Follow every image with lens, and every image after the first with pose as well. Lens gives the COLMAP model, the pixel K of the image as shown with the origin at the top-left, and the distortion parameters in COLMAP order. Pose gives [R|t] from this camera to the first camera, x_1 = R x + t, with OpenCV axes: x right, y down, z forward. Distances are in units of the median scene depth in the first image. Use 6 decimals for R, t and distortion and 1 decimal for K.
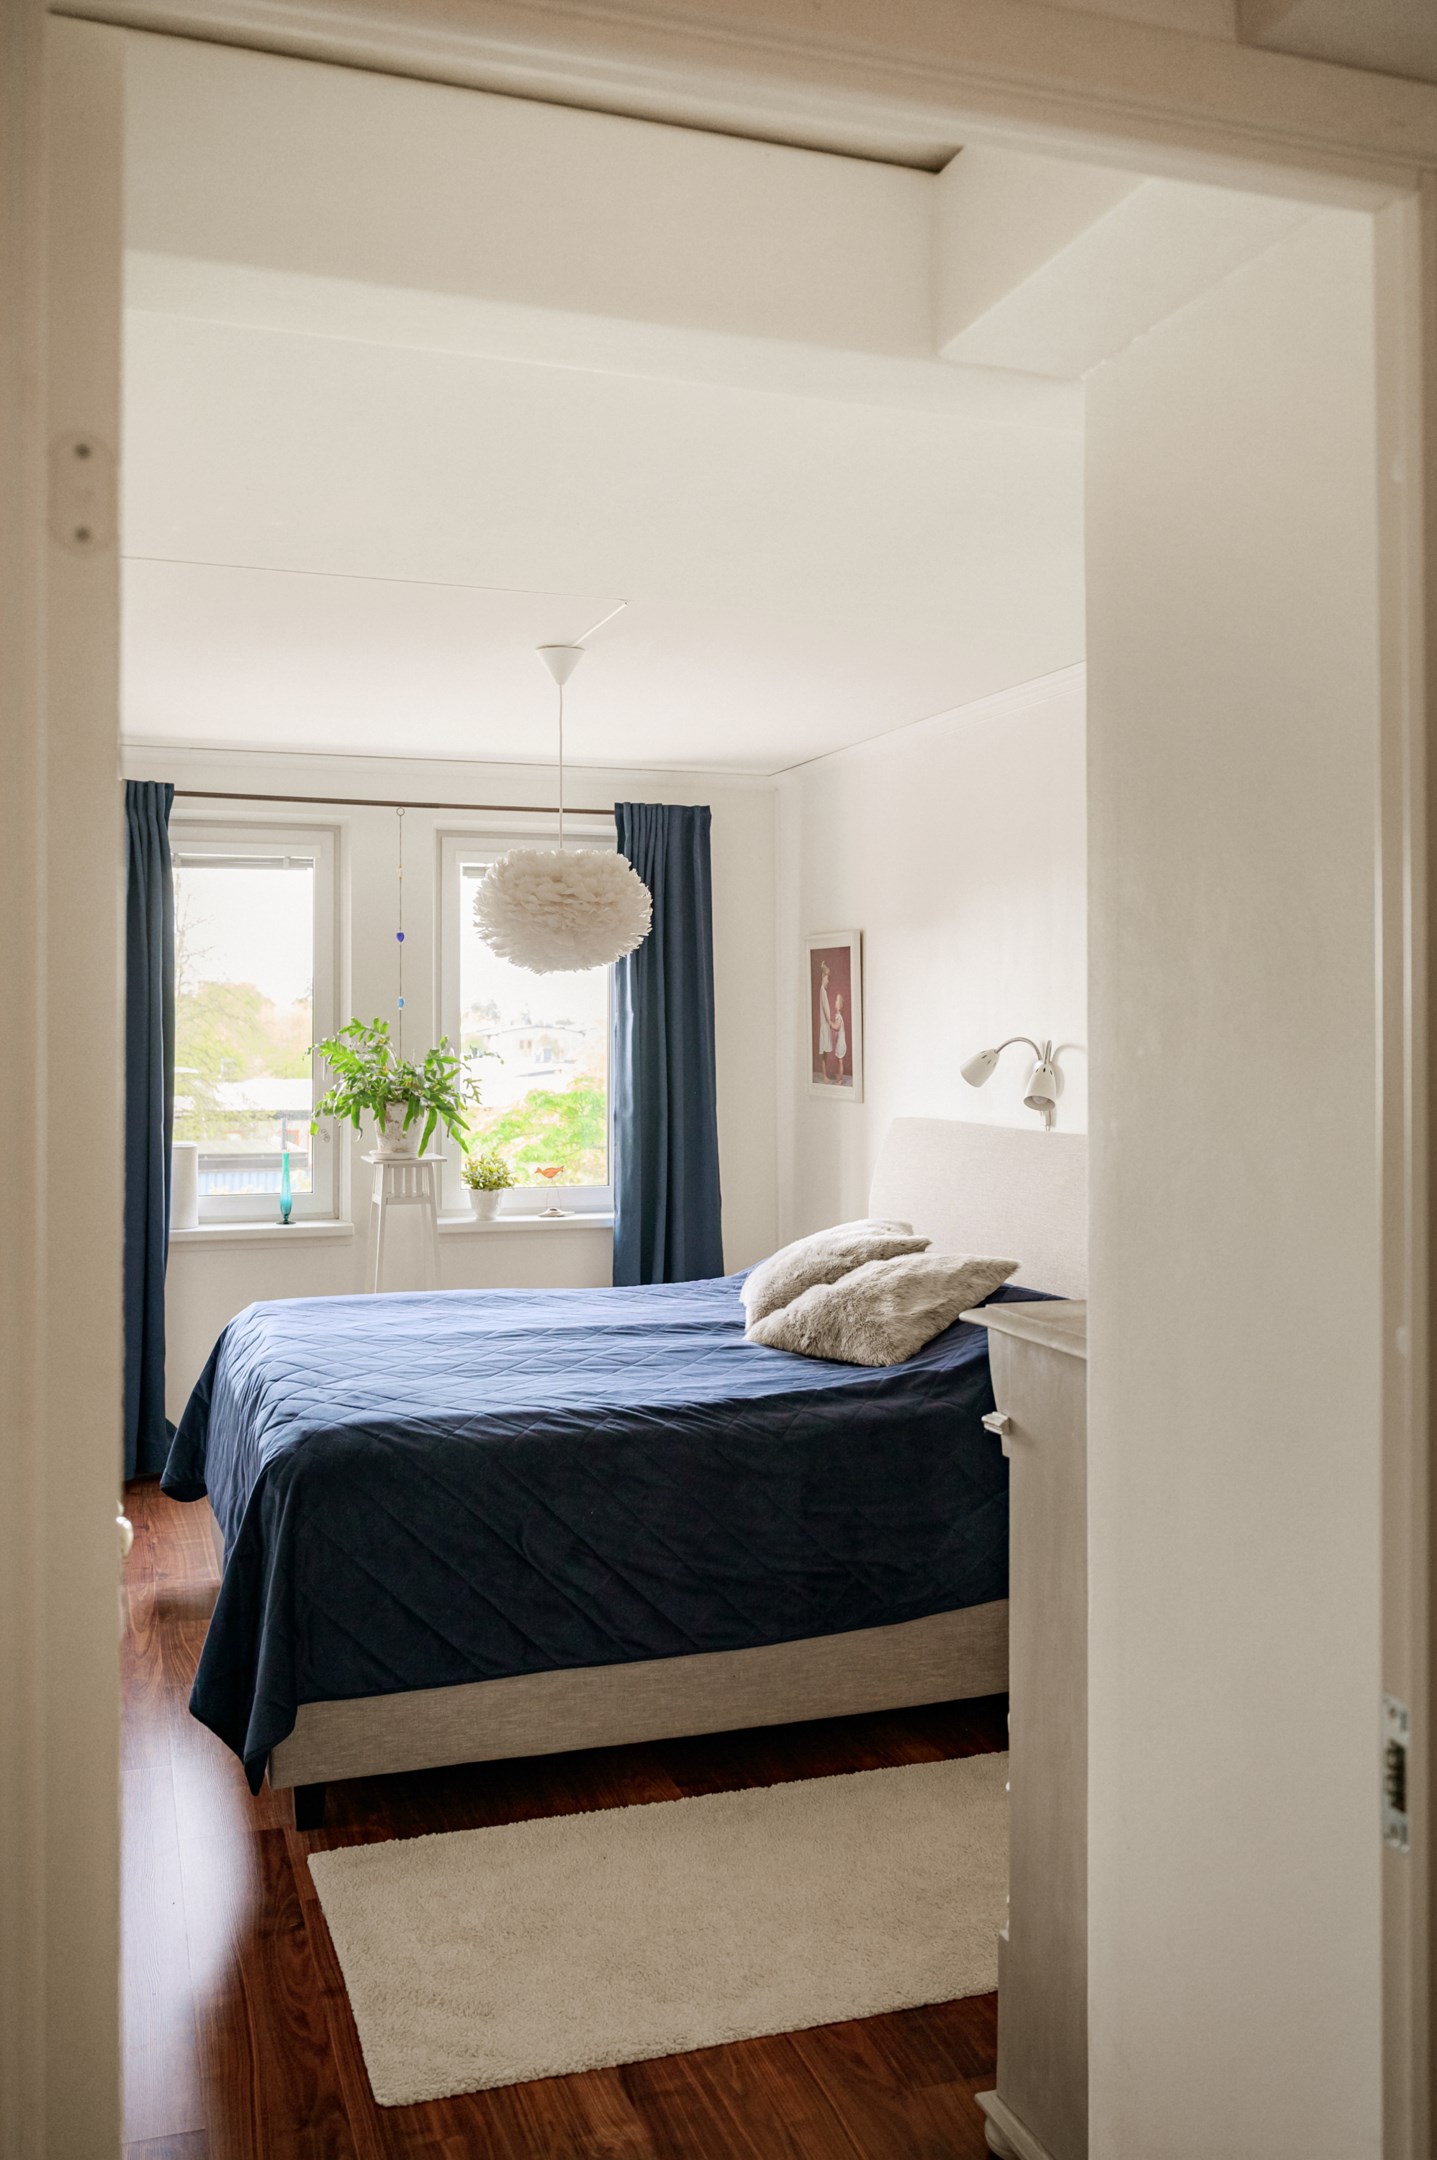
lens RADIAL K [[1840.5, 0, 706.5], [0, 1840.5, 1064.3], [0, 0, 1]] dist [0.002204, -0.042519]
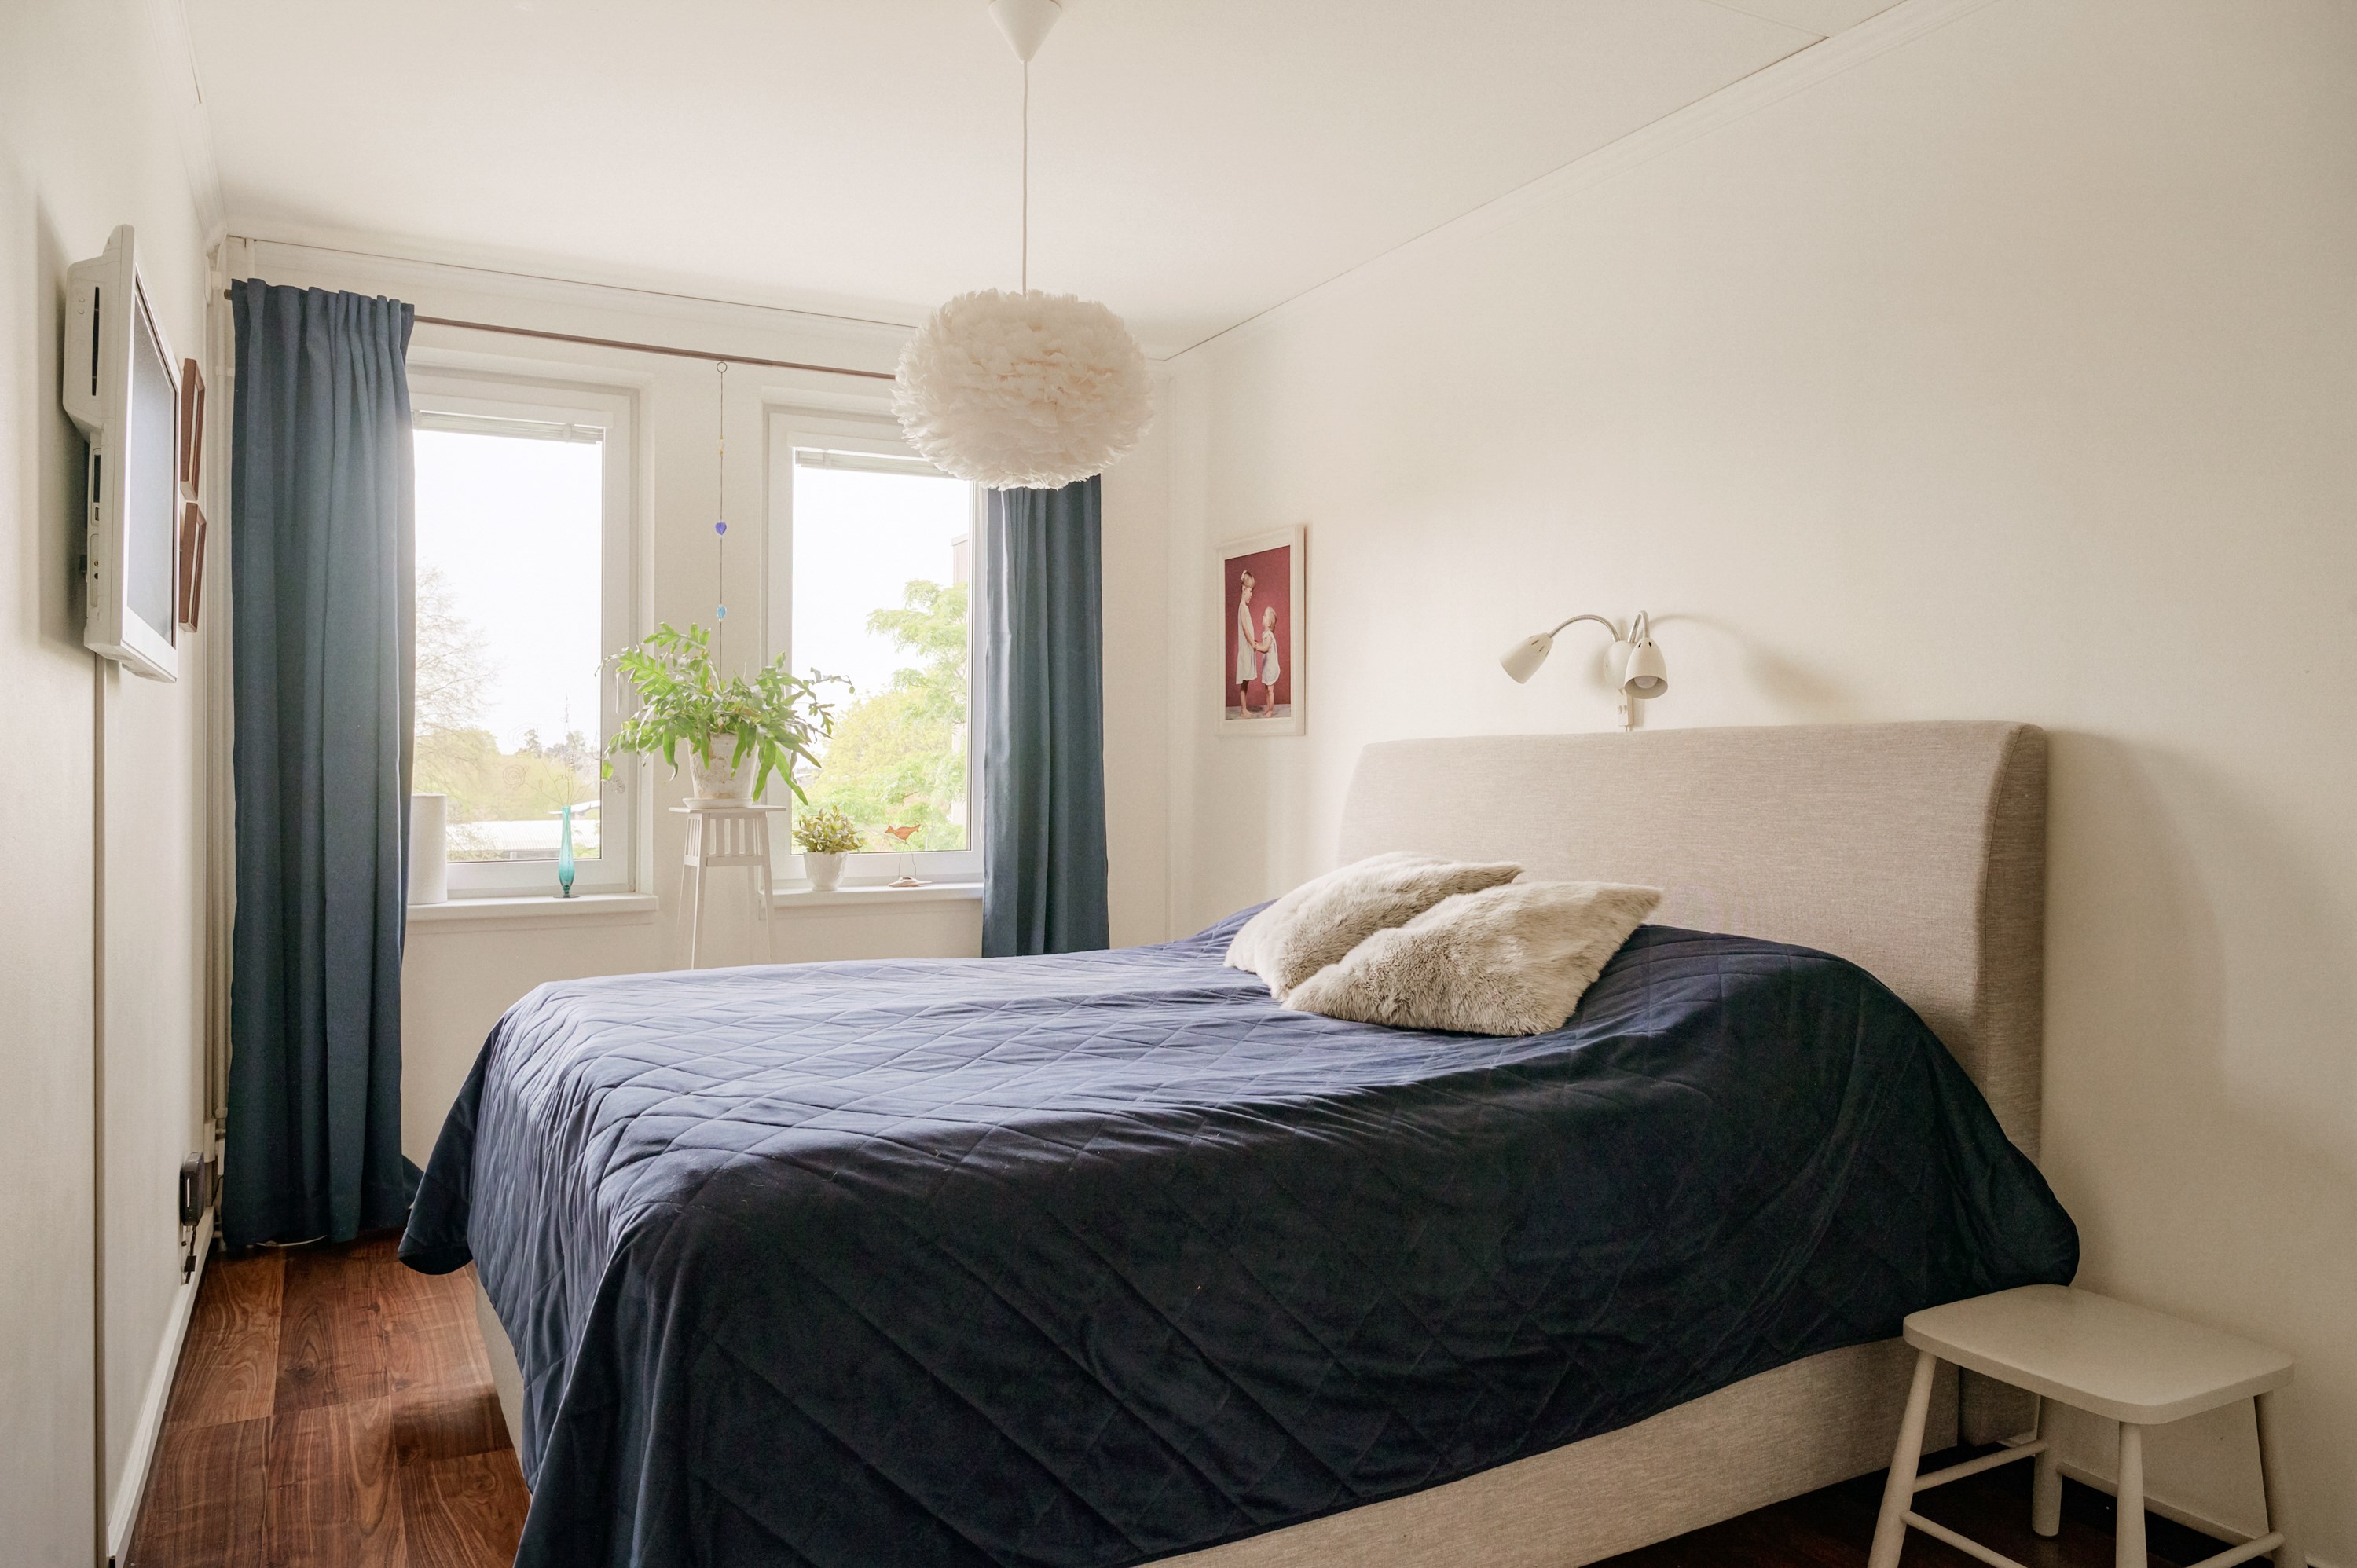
lens RADIAL K [[1631.8, 0, 1196.0], [0, 1631.8, 790.4], [0, 0, 1]] dist [0.003613, -0.003526]
pose [[0.984991, -0.004722, 0.172542, -0.117900], [0.006745, 0.999915, -0.011140, 0.070490], [-0.172475, 0.012136, 0.984939, 0.376874]]
